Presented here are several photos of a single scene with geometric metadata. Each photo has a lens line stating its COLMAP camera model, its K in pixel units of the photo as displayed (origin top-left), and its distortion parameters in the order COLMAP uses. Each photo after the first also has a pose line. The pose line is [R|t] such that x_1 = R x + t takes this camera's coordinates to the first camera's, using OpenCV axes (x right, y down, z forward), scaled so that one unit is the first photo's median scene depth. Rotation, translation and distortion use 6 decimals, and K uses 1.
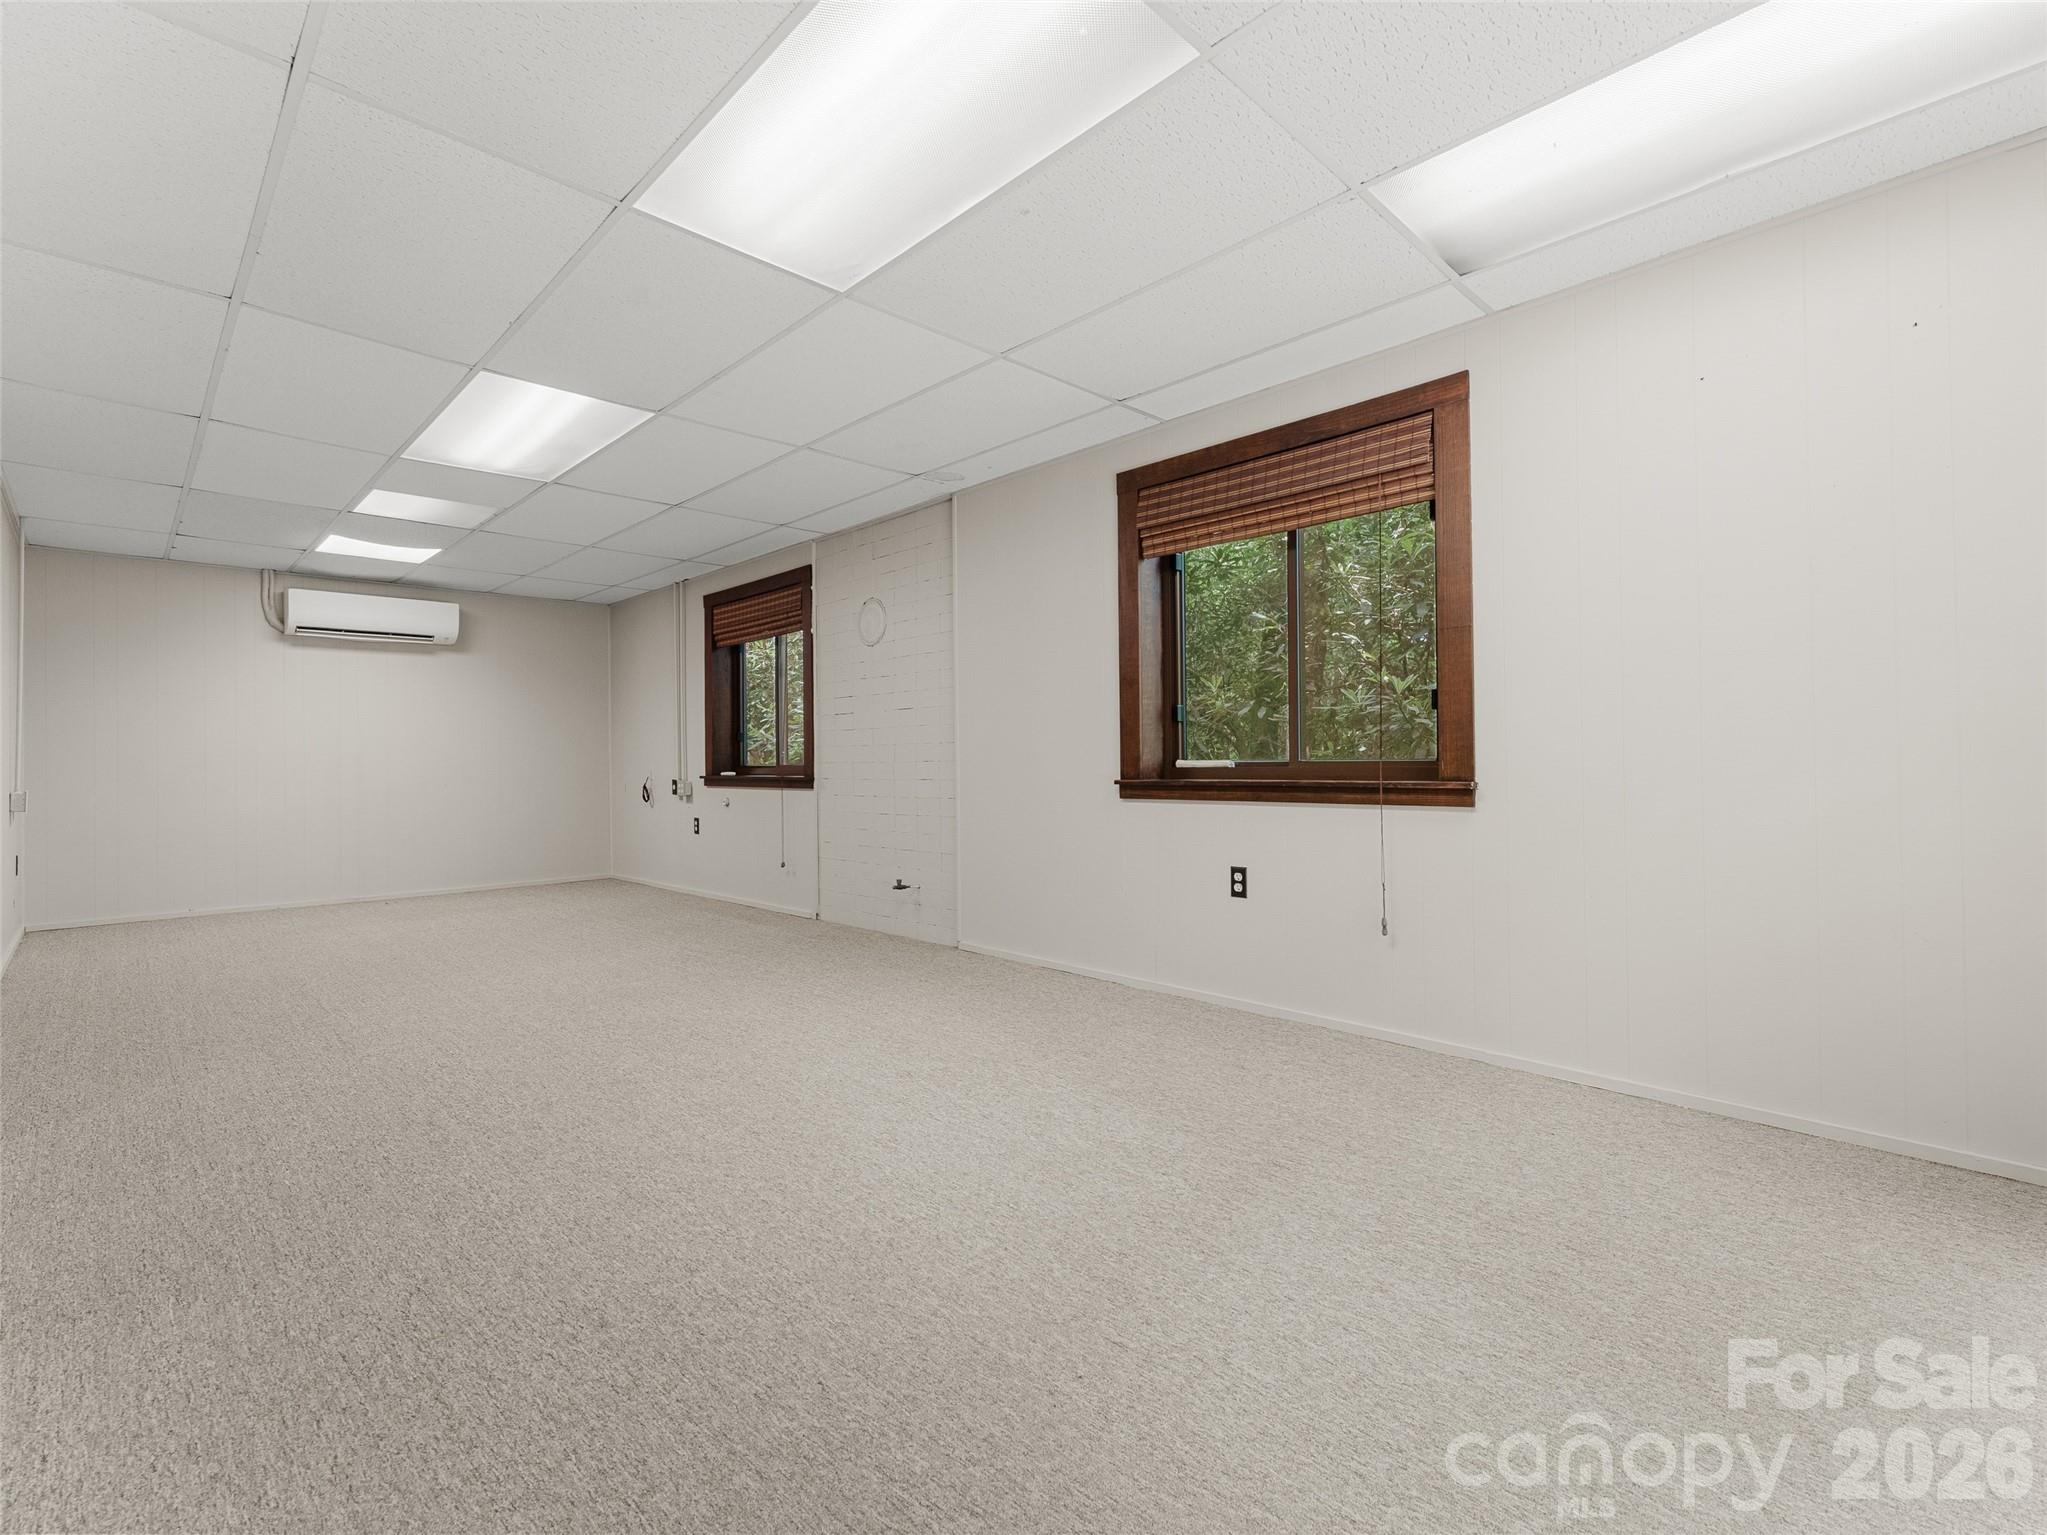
lens RADIAL K [[937.7, 0, 1029.0], [0, 937.7, 773.6], [0, 0, 1]] dist [0.000311, -0.000555]
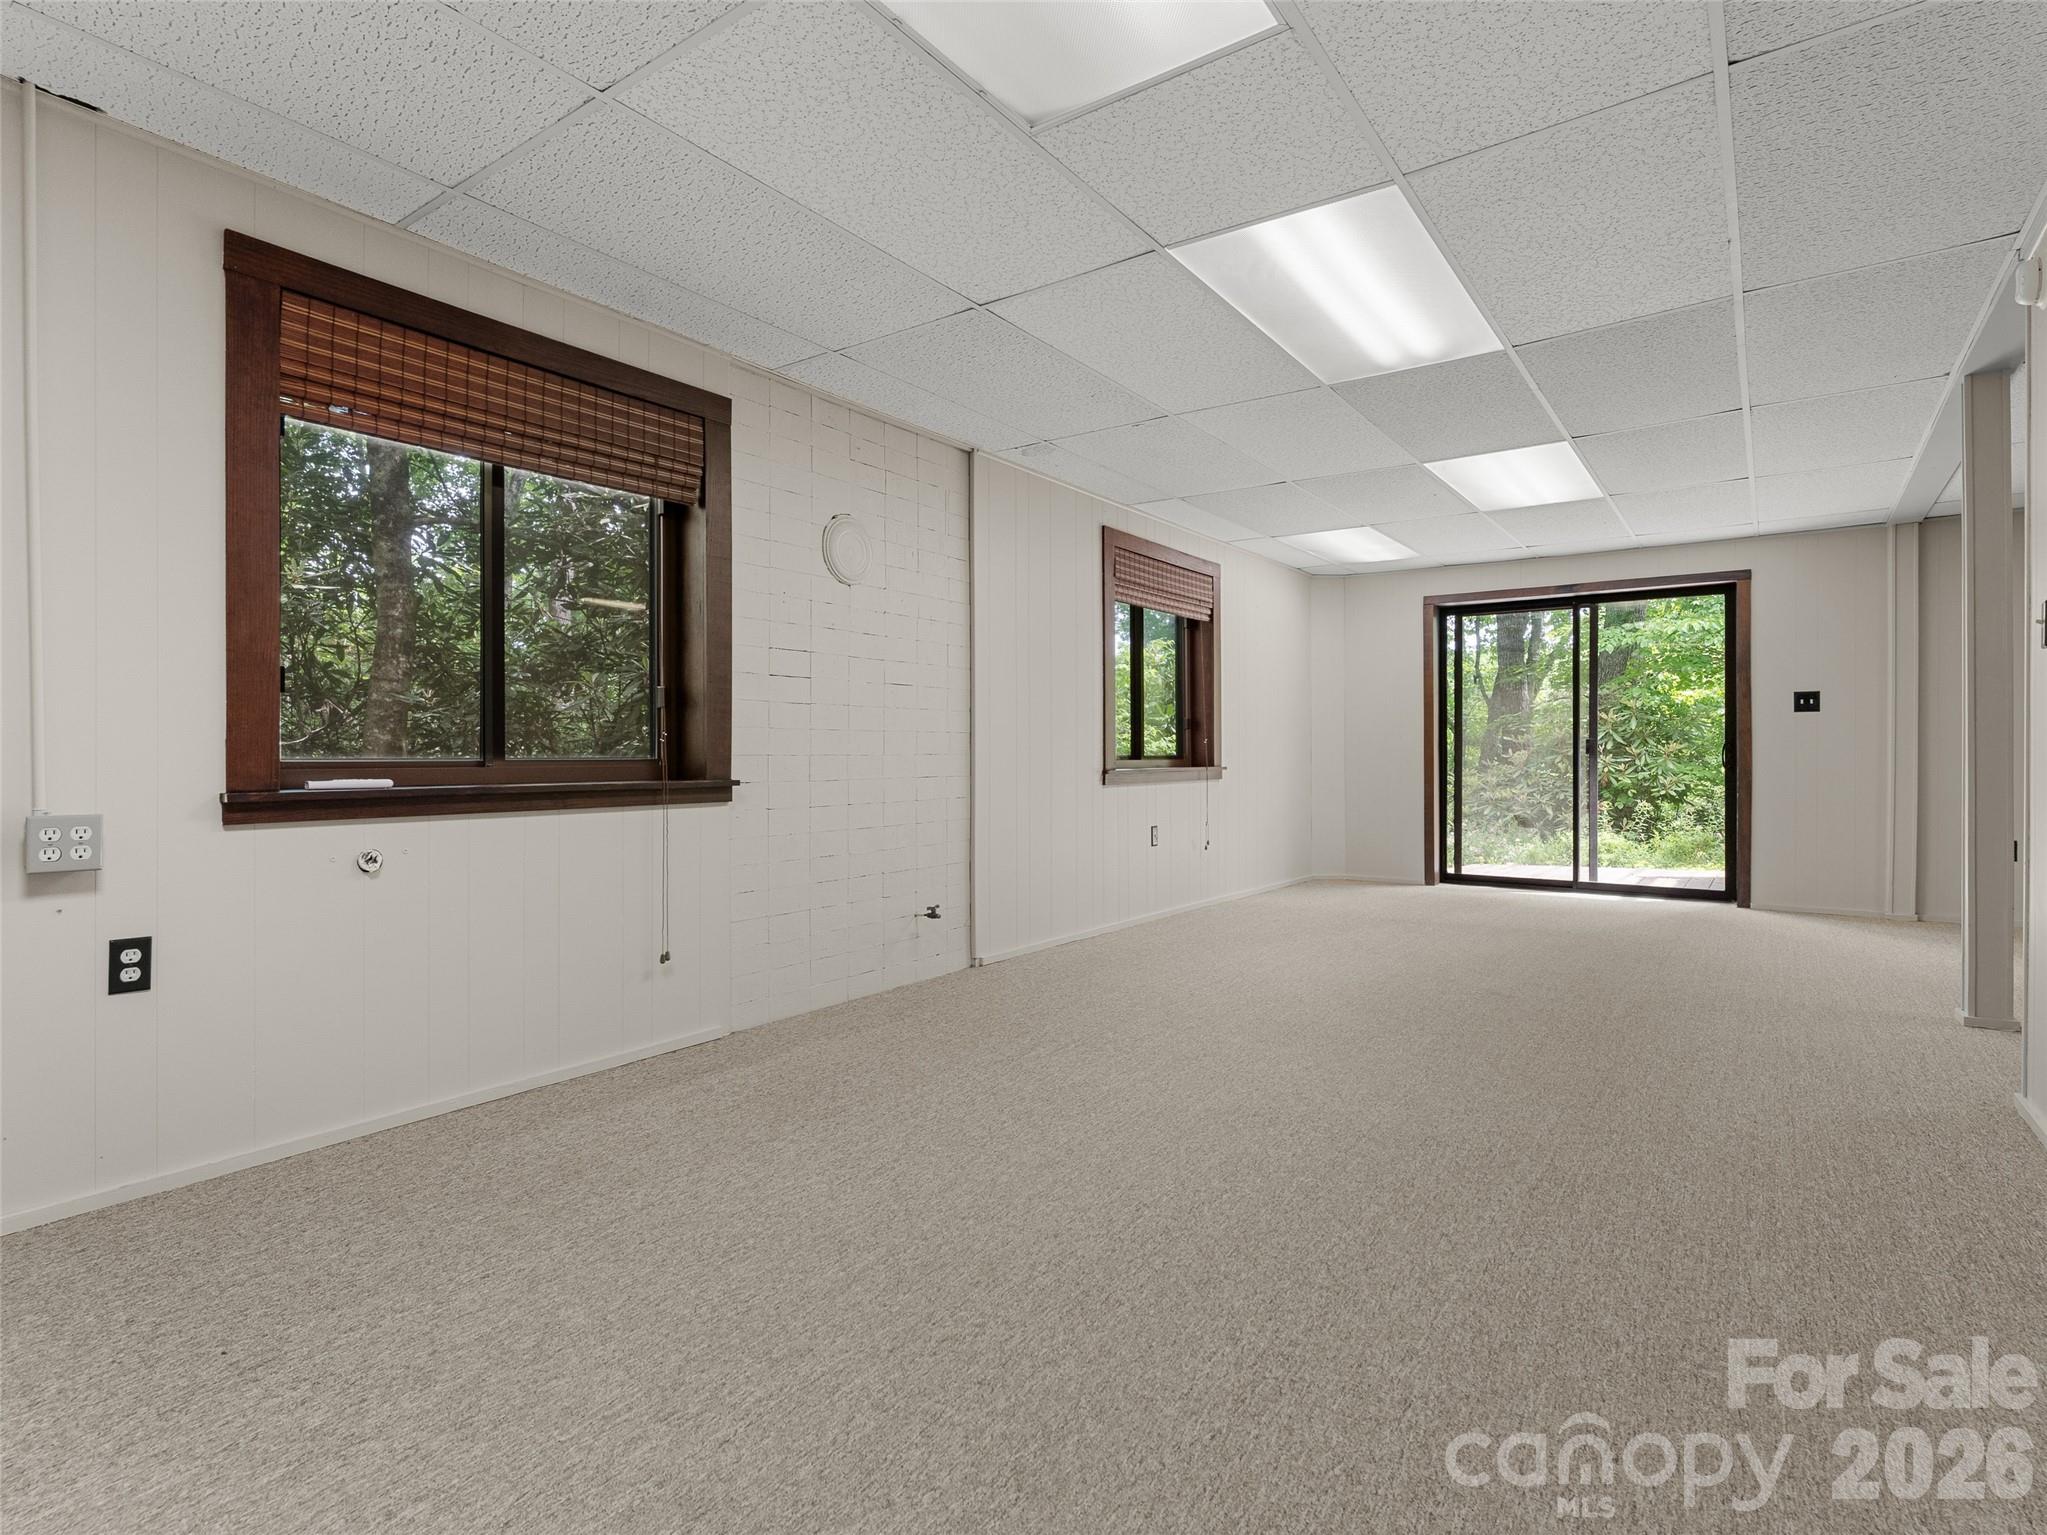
lens RADIAL K [[1098.6, 0, 1023.5], [0, 1098.6, 767.5], [0, 0, 1]] dist [0.027293, -0.000004]
pose [[-0.158400, 0.000204, 0.987375, -0.739130], [0.005879, 0.999982, 0.000737, -0.004707], [-0.987357, 0.005922, -0.158399, 0.766068]]
